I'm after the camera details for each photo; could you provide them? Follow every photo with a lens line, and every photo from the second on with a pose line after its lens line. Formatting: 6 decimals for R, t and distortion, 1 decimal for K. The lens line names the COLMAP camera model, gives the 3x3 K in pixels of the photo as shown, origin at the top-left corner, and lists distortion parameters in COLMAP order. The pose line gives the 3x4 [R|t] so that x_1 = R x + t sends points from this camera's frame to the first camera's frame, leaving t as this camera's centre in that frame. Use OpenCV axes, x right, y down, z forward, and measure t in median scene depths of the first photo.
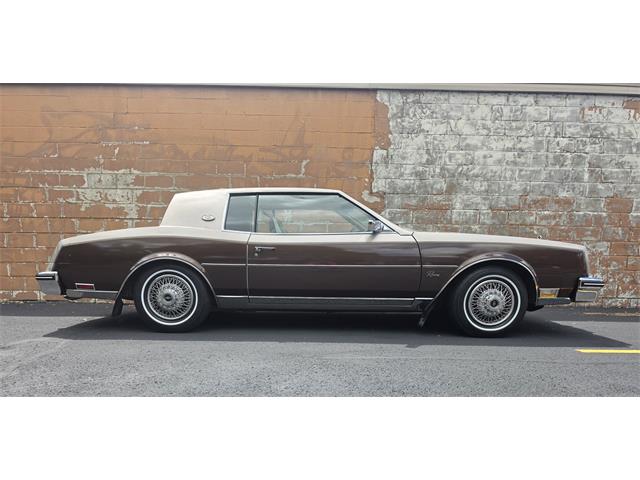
lens RADIAL K [[354.7, 0, 317.0], [0, 354.7, 315.7], [0, 0, 1]] dist [0.032856, -0.026586]
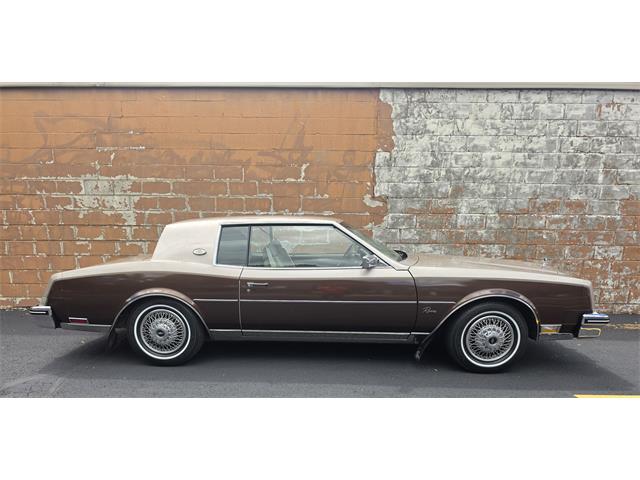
lens RADIAL K [[354.7, 0, 317.6], [0, 354.7, 306.0], [0, 0, 1]] dist [0.032856, -0.026586]
pose [[0.999679, 0.000800, -0.025338, 0.025853], [0.000630, 0.998411, 0.056351, -0.104852], [0.025343, -0.056348, 0.998089, 0.013621]]
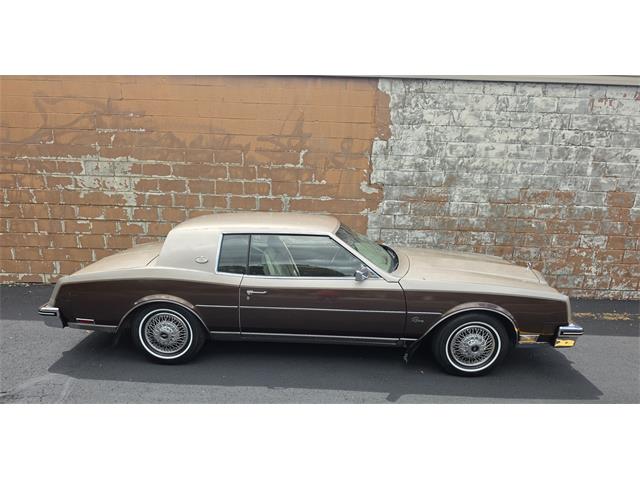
lens RADIAL K [[354.7, 0, 319.0], [0, 354.7, 269.6], [0, 0, 1]] dist [0.032856, -0.026586]
pose [[0.999746, 0.020057, -0.010271, 0.026555], [-0.018895, 0.994515, 0.102876, -0.208510], [0.012278, -0.102656, 0.994641, -0.012744]]
